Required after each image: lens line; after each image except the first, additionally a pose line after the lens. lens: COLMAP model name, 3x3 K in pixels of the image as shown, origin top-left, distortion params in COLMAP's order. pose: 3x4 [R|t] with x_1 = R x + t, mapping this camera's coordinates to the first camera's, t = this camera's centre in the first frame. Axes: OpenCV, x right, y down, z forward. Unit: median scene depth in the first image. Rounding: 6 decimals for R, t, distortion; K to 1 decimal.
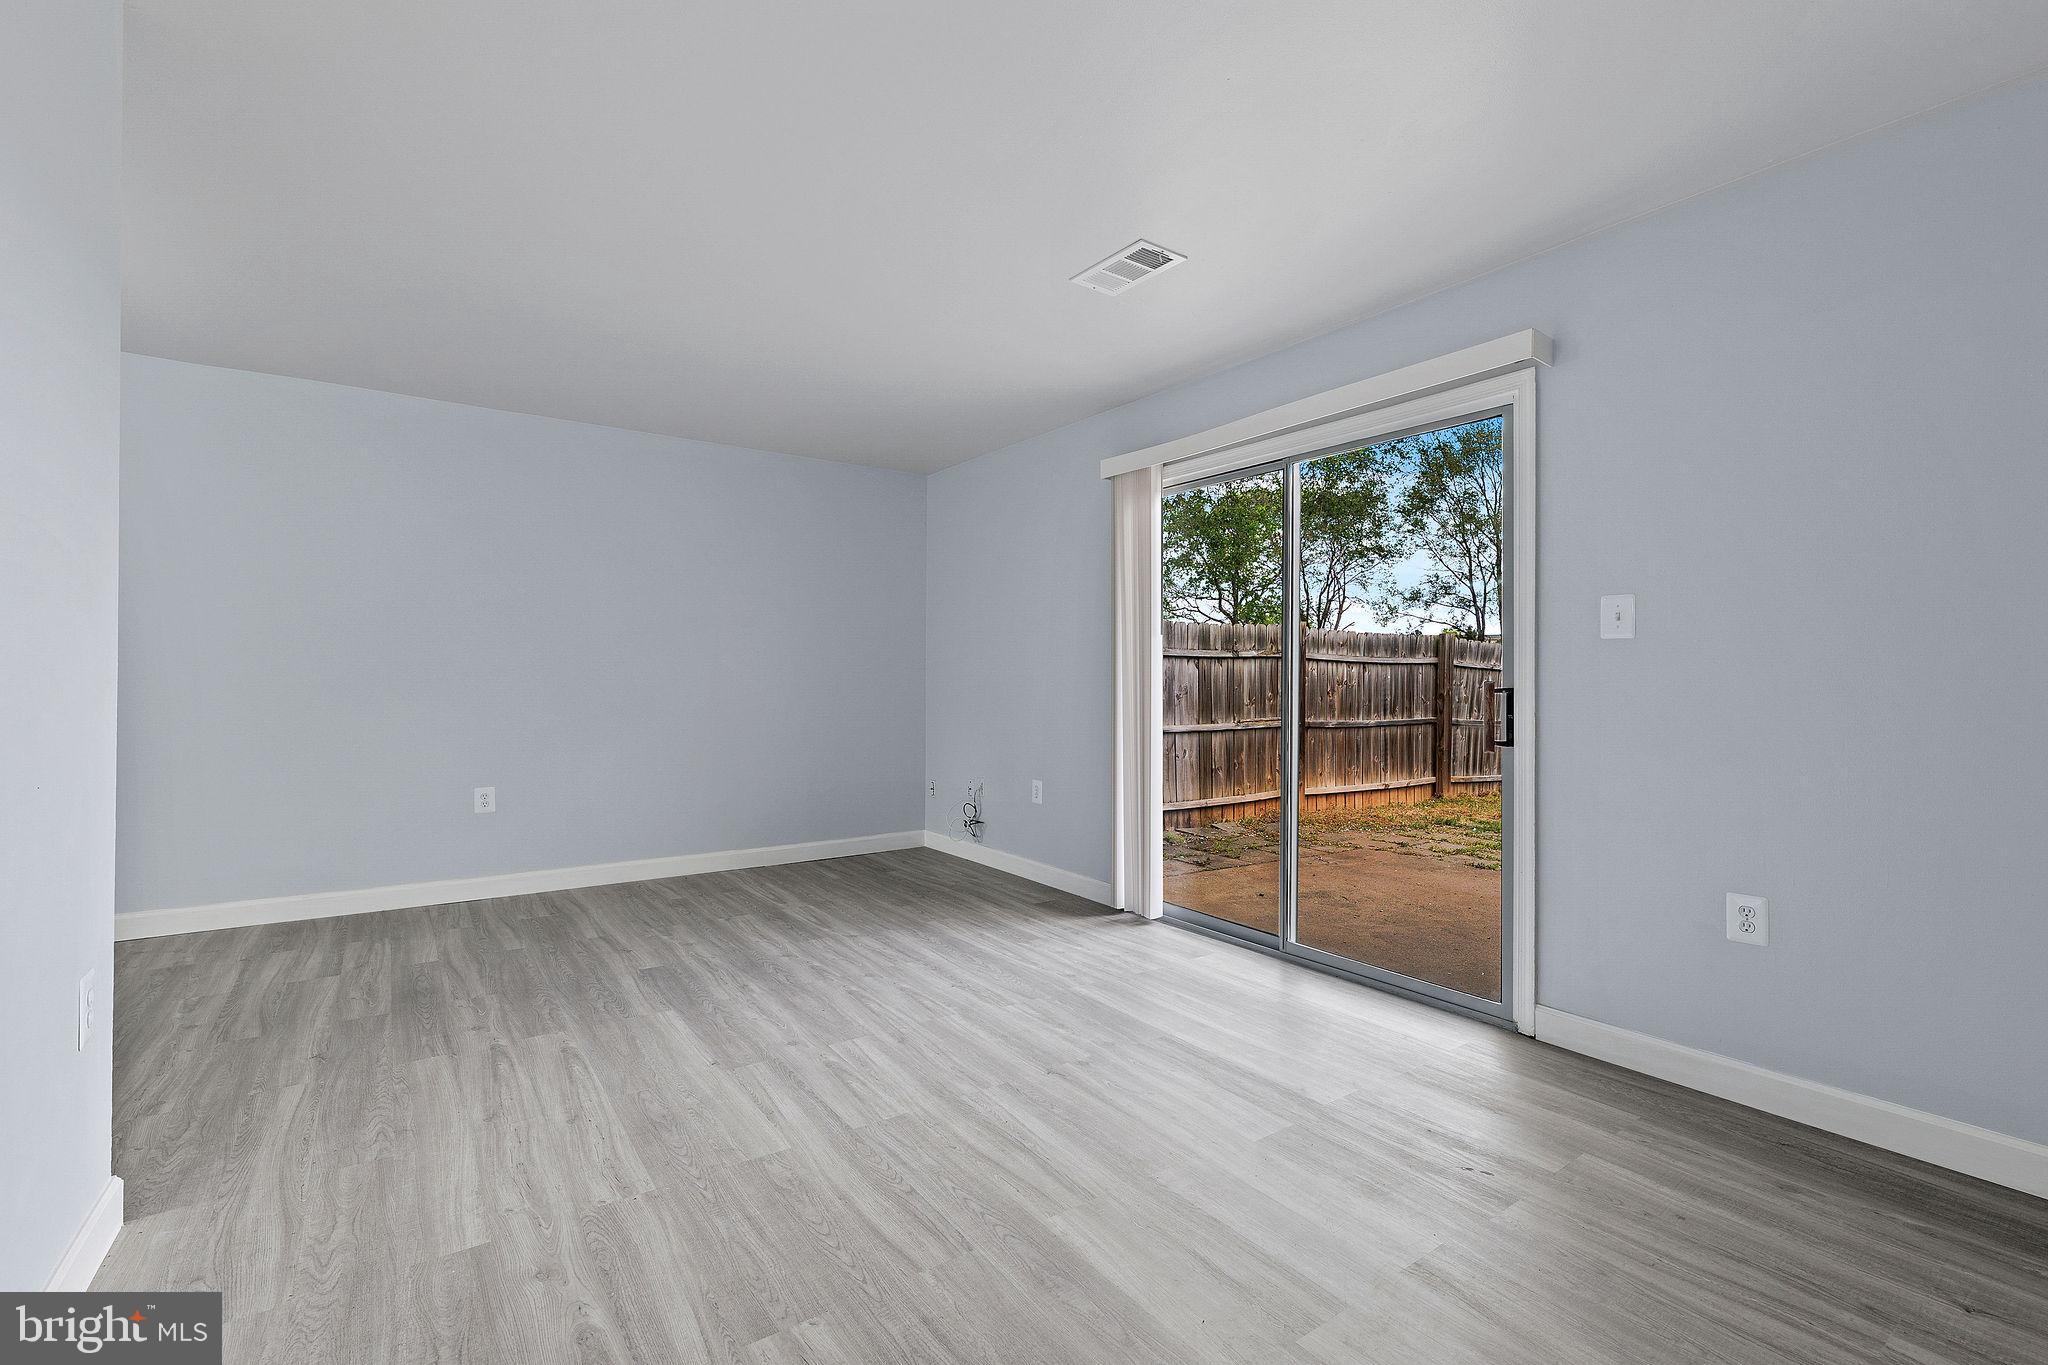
lens RADIAL K [[914.1, 0, 1019.1], [0, 914.1, 678.2], [0, 0, 1]] dist [-0.001213, 0.000907]
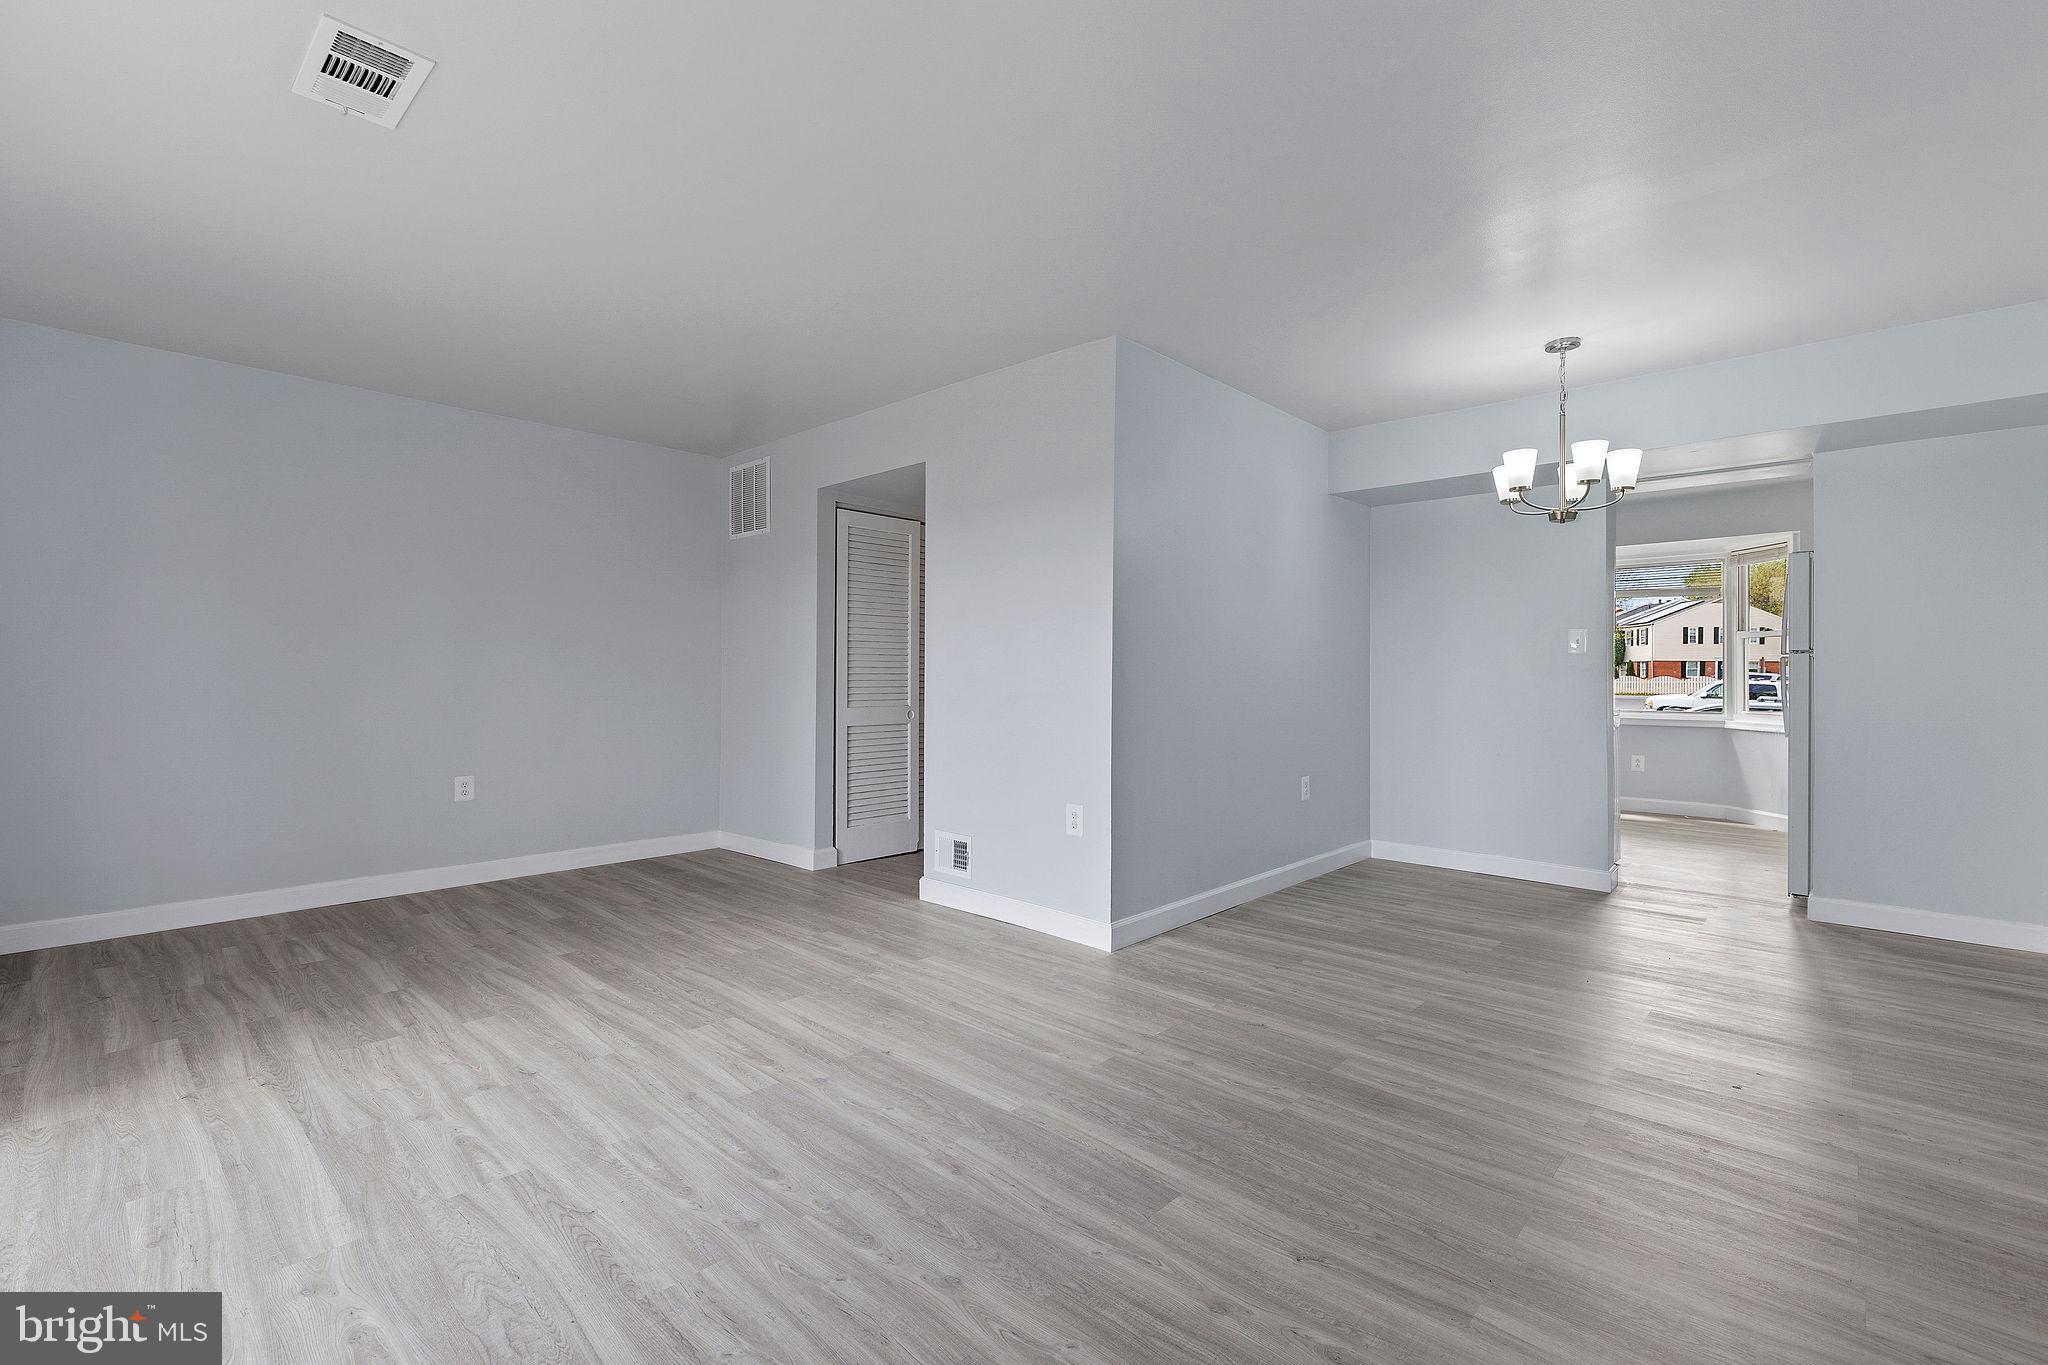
lens RADIAL K [[914.1, 0, 1020.4], [0, 914.1, 671.4], [0, 0, 1]] dist [-0.001213, 0.000907]
pose [[-0.979744, -0.010534, -0.199979, -0.253474], [-0.009212, 0.999929, -0.007541, 0.006032], [0.200044, -0.005546, -0.979771, 1.892878]]
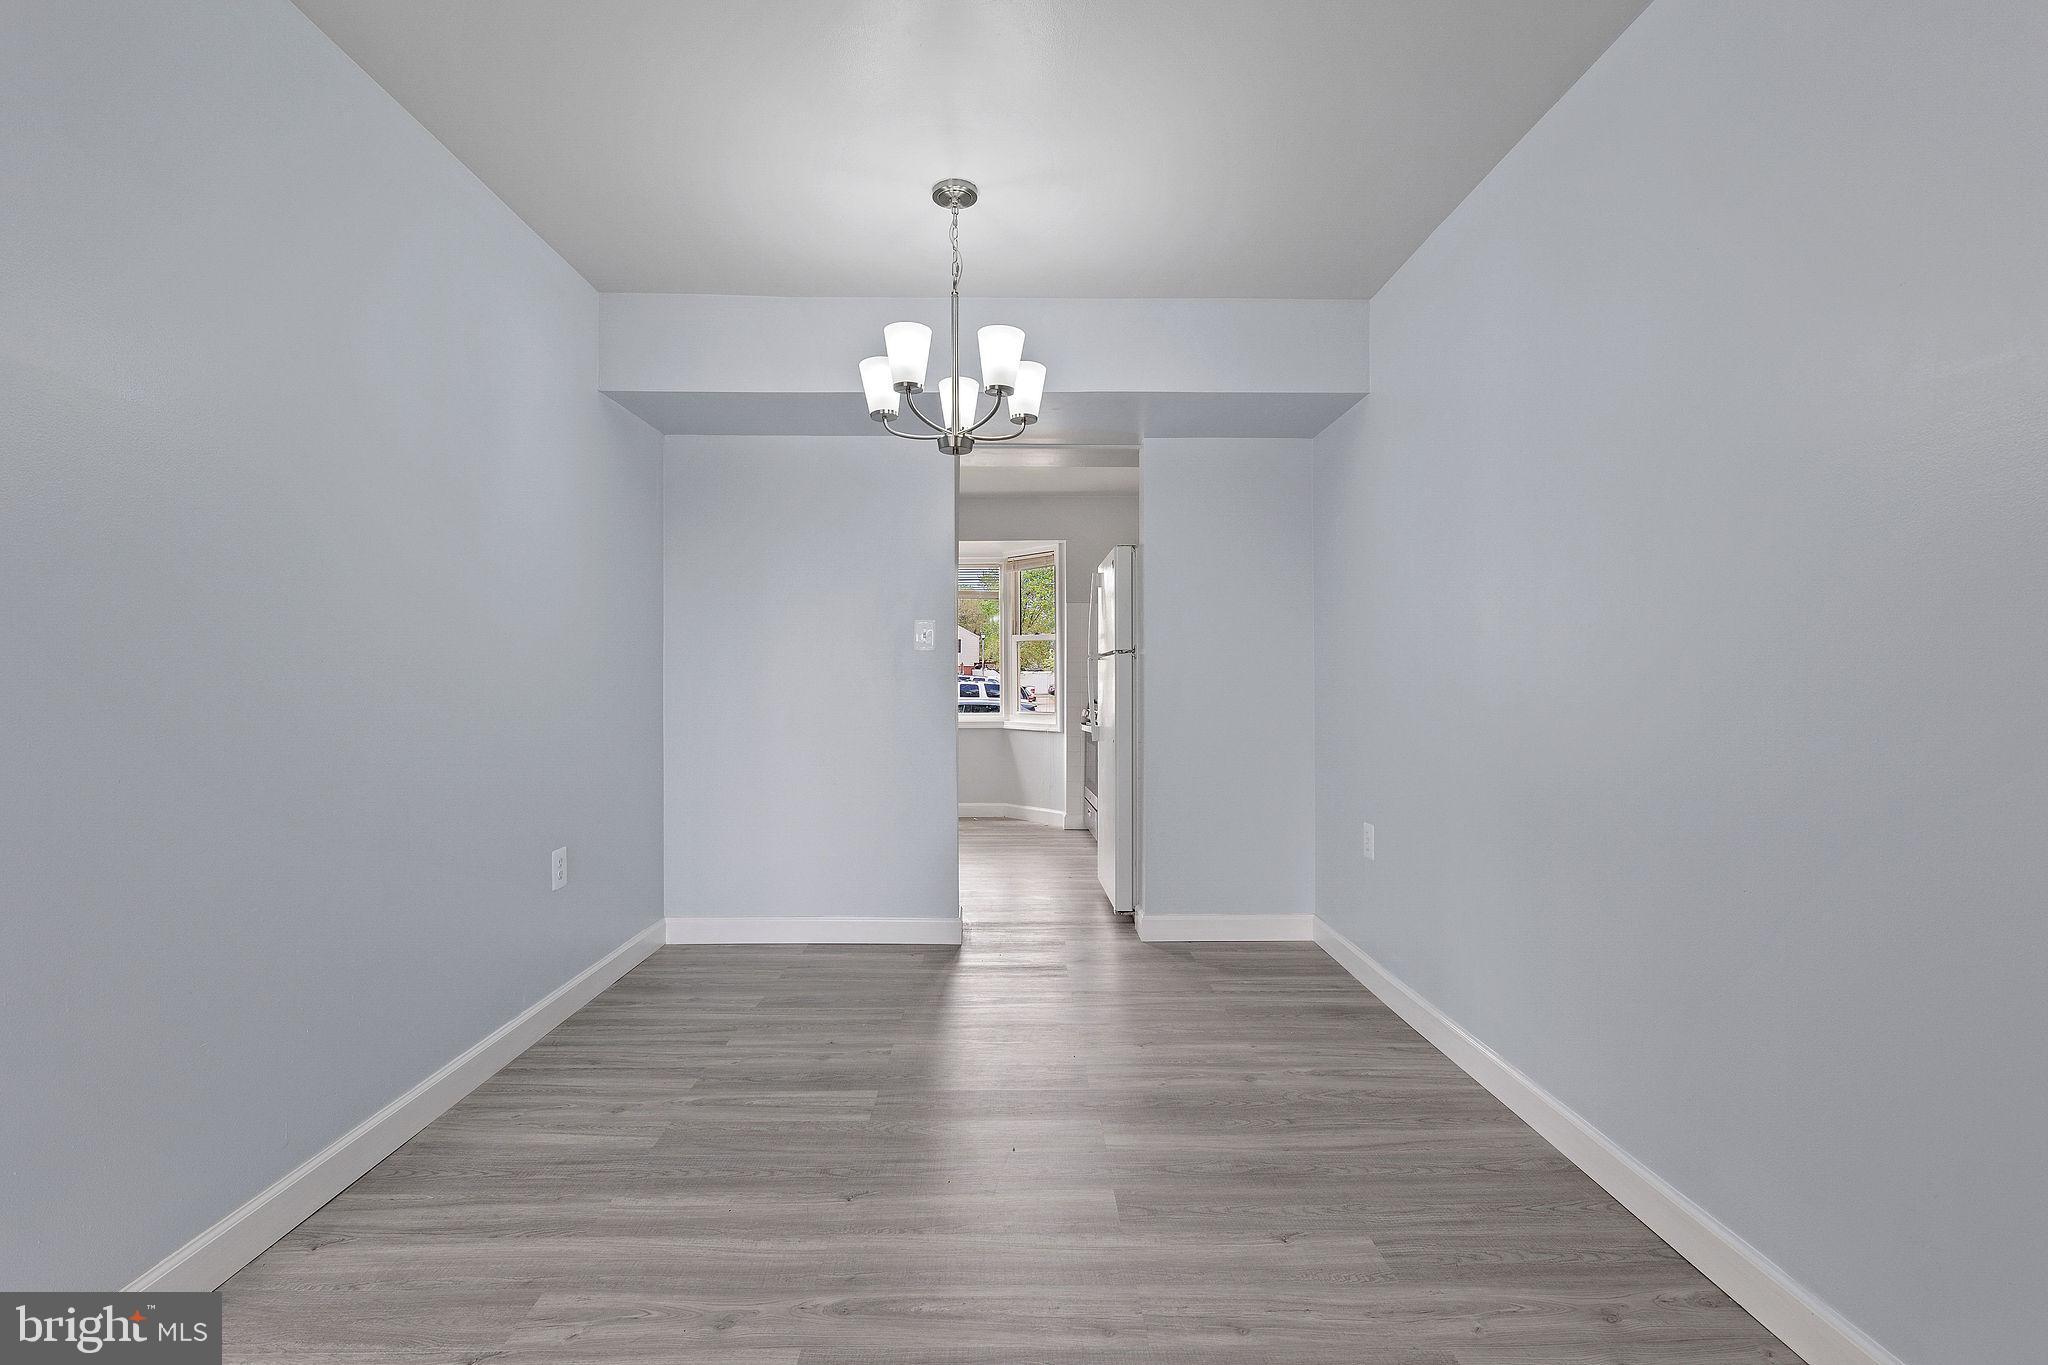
lens RADIAL K [[914.1, 0, 1022.5], [0, 914.1, 671.8], [0, 0, 1]] dist [-0.001213, 0.000907]
pose [[-0.577815, -0.011593, -0.816085, -0.577332], [-0.000342, 0.999902, -0.013962, 0.001502], [0.816167, -0.007788, -0.577763, 1.347033]]
